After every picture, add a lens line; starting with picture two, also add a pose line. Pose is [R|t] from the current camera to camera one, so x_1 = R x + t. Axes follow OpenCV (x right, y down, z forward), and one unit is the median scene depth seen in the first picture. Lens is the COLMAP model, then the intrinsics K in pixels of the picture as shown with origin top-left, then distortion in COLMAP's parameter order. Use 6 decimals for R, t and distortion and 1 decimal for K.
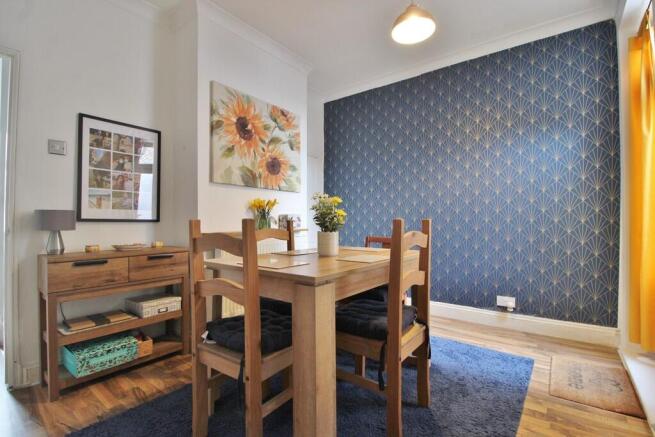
lens RADIAL K [[305.9, 0, 327.5], [0, 305.9, 218.5], [0, 0, 1]] dist [-0.000743, -0.000416]
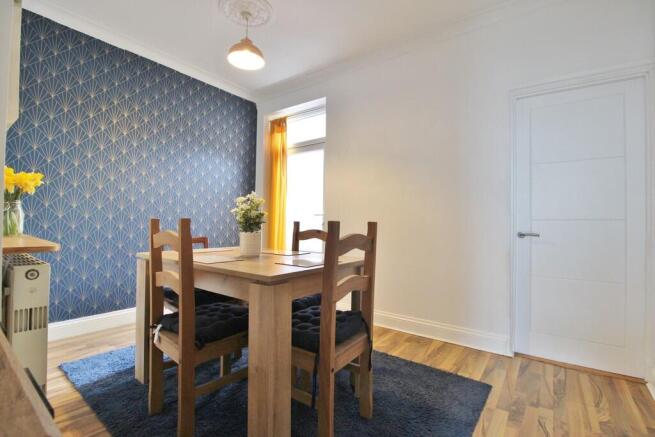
lens RADIAL K [[305.9, 0, 327.5], [0, 305.9, 218.5], [0, 0, 1]] dist [-0.000743, -0.000416]
pose [[-0.004584, 0.015684, 0.999866, -0.732854], [-0.024431, 0.999577, -0.015792, 0.008611], [-0.999691, -0.024500, -0.004199, 0.551980]]
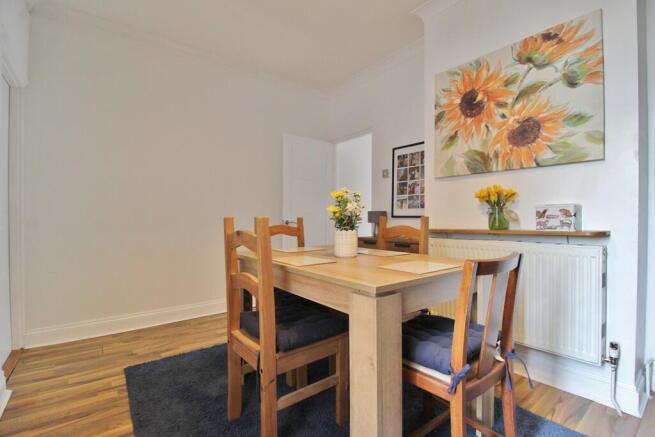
lens RADIAL K [[305.9, 0, 327.5], [0, 305.9, 218.5], [0, 0, 1]] dist [-0.000743, -0.000416]
pose [[-0.249087, 0.003303, -0.968476, 0.634756], [0.012287, 0.999924, 0.000250, 0.007745], [0.968403, -0.011838, -0.249109, 0.851598]]
